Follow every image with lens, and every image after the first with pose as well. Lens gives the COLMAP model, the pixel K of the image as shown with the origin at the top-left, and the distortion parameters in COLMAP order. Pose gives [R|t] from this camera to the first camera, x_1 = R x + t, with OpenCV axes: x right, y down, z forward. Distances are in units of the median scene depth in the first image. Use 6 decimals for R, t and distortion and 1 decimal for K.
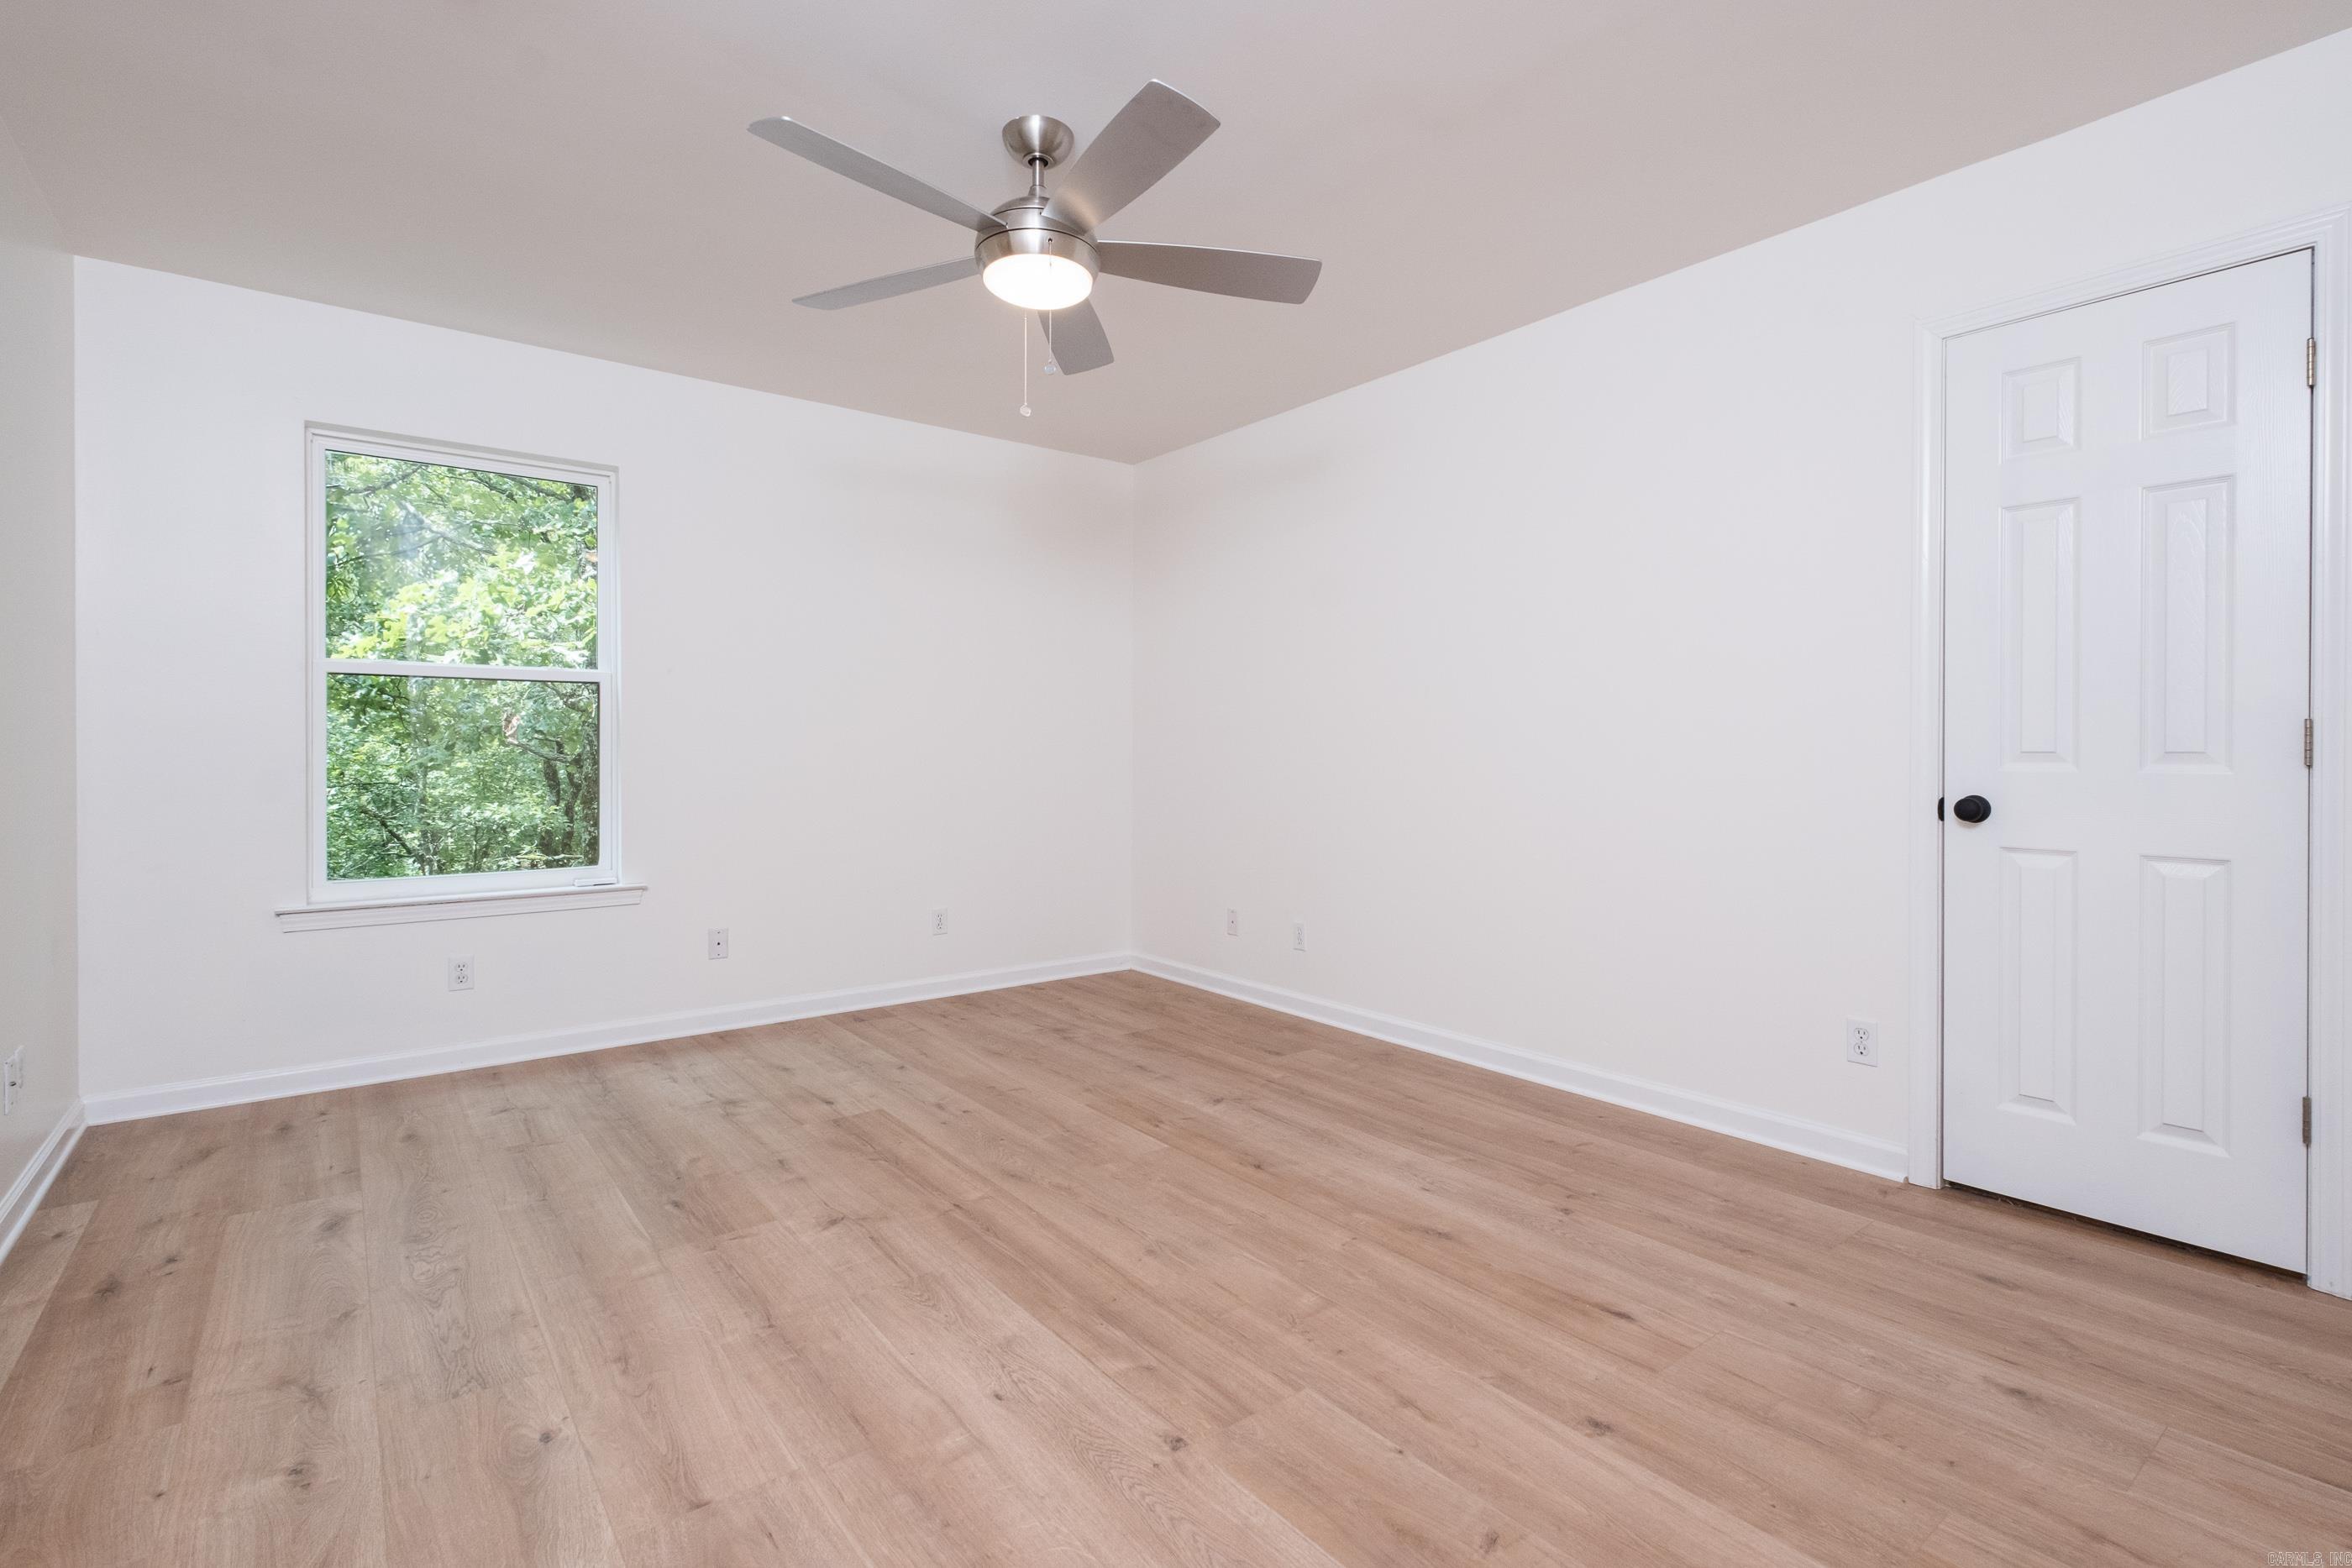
lens RADIAL K [[1048.6, 0, 1176.0], [0, 1048.6, 784.0], [0, 0, 1]] dist [0.011831, -0.009103]
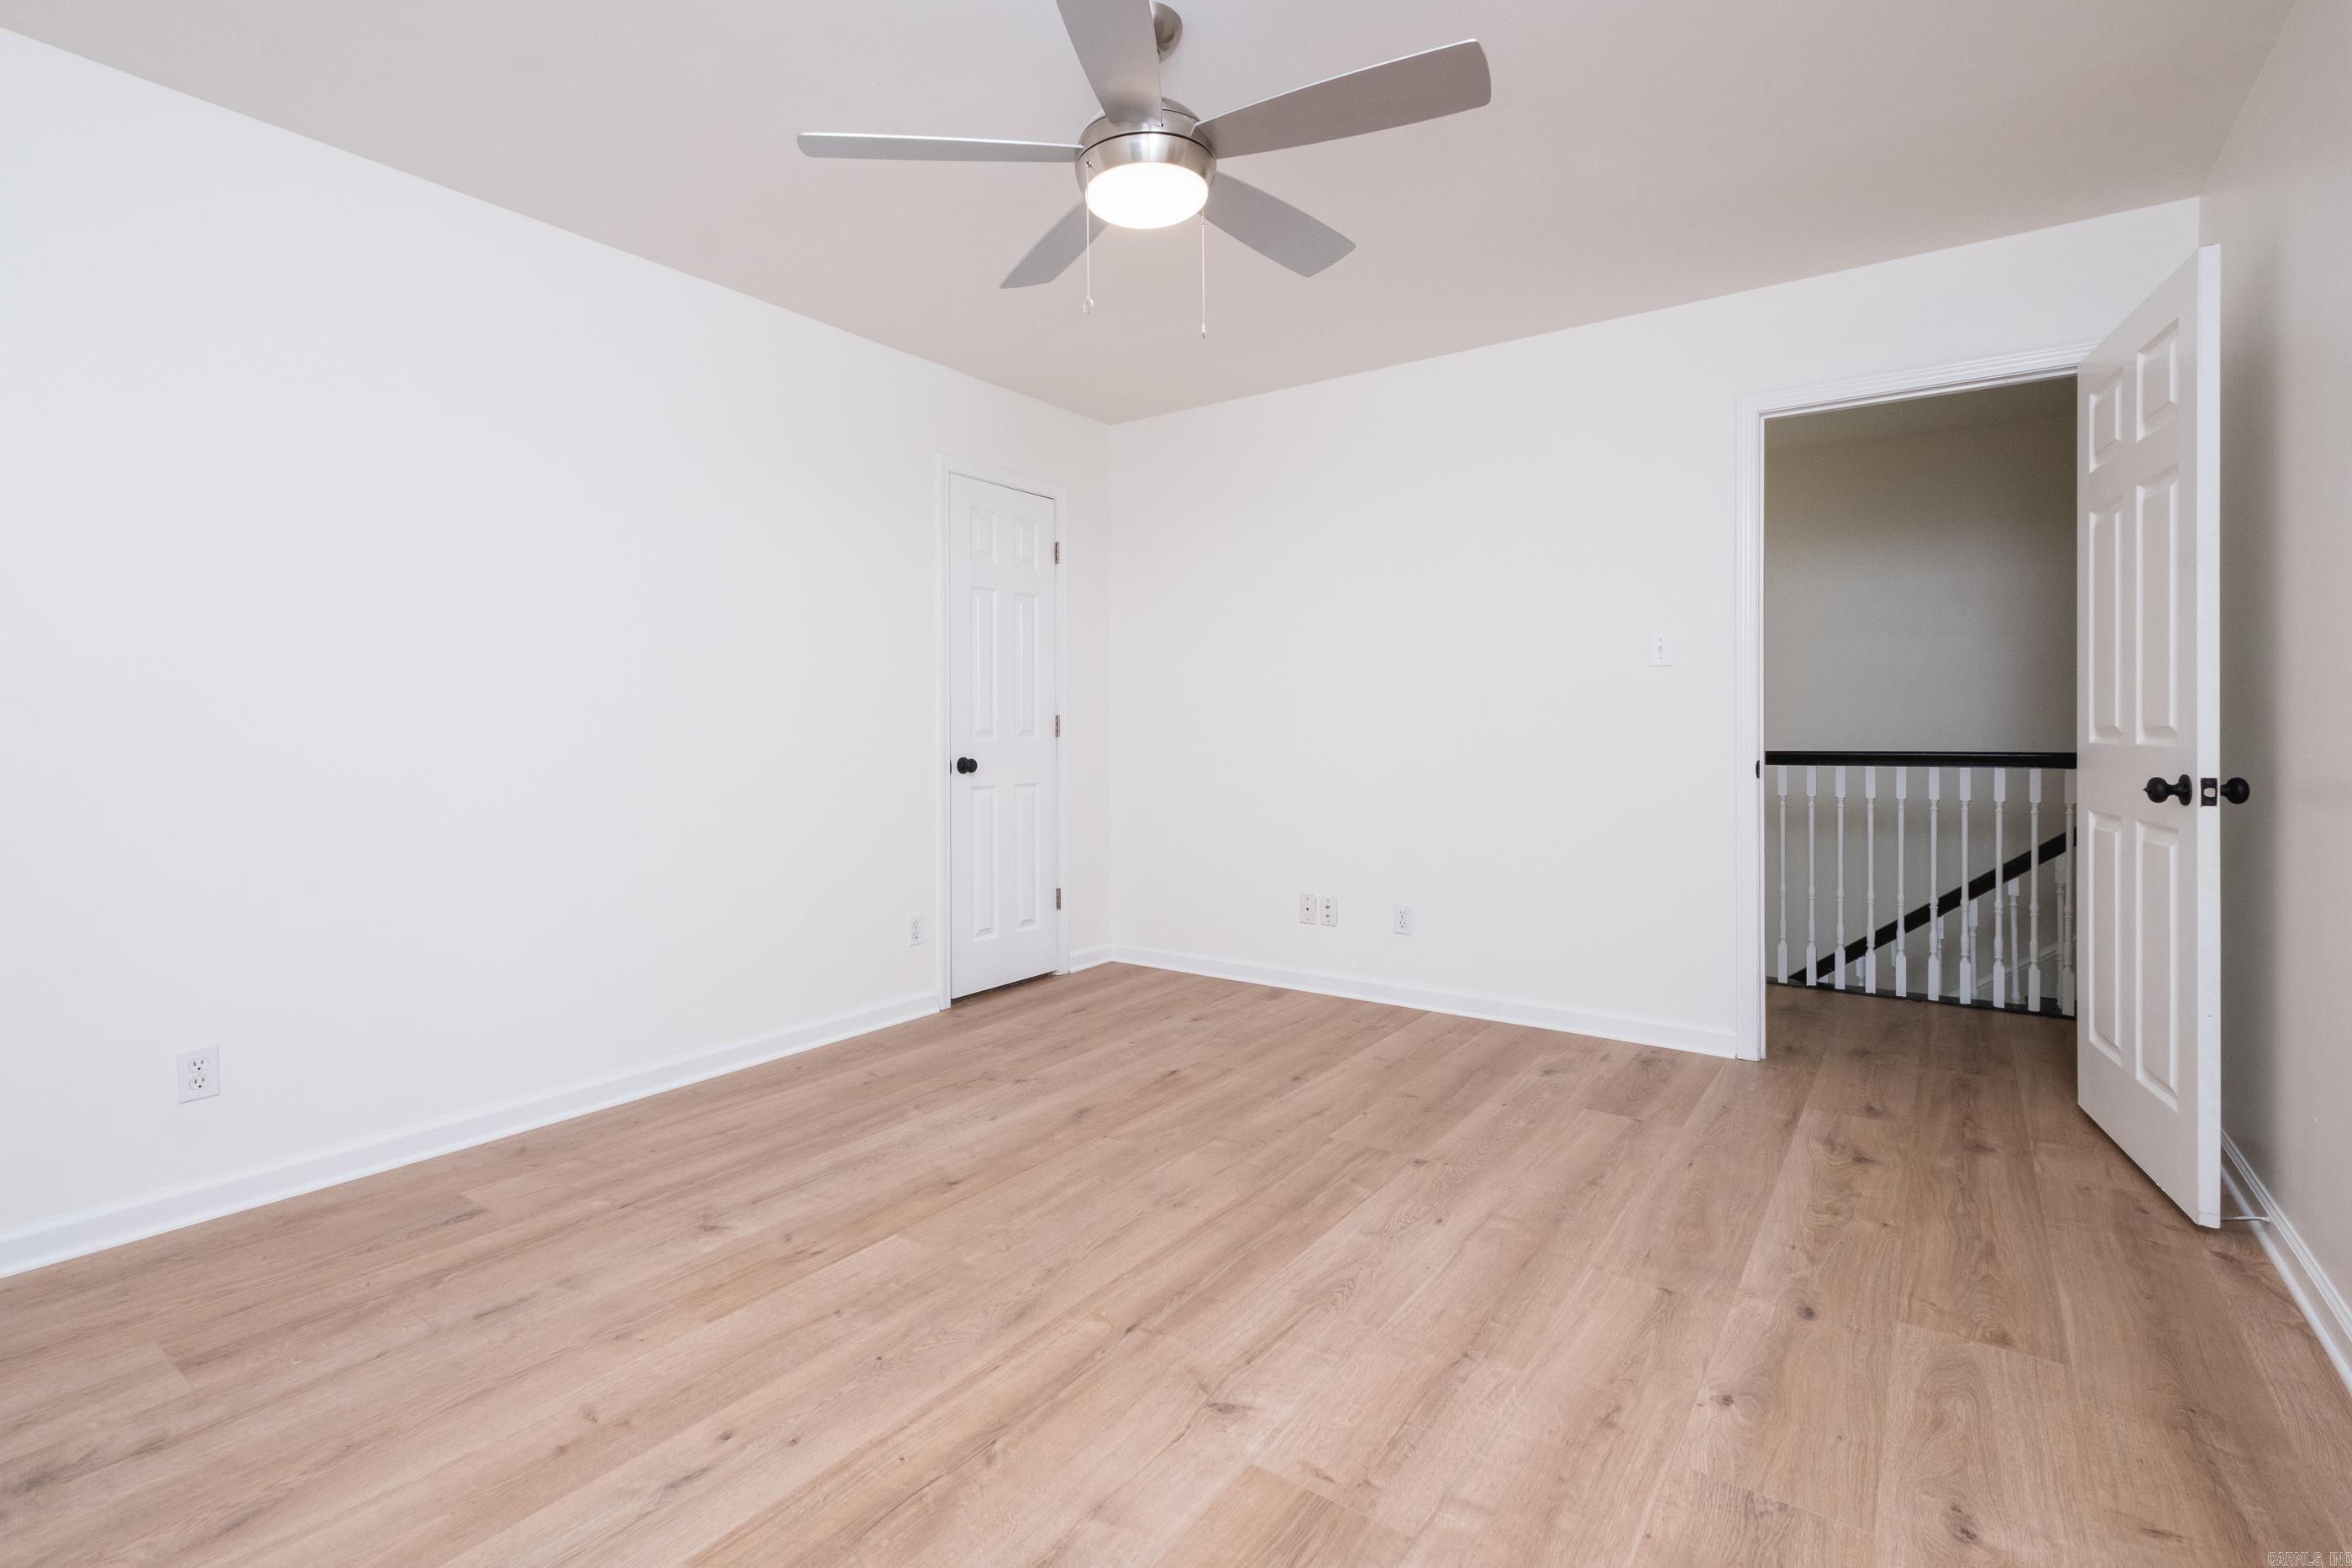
lens RADIAL K [[1048.6, 0, 1176.0], [0, 1048.6, 784.0], [0, 0, 1]] dist [0.011831, -0.009103]
pose [[-0.259451, -0.049739, 0.964475, -0.967306], [0.034125, 0.997577, 0.060626, -0.034034], [-0.965153, 0.048642, -0.257125, 1.197425]]
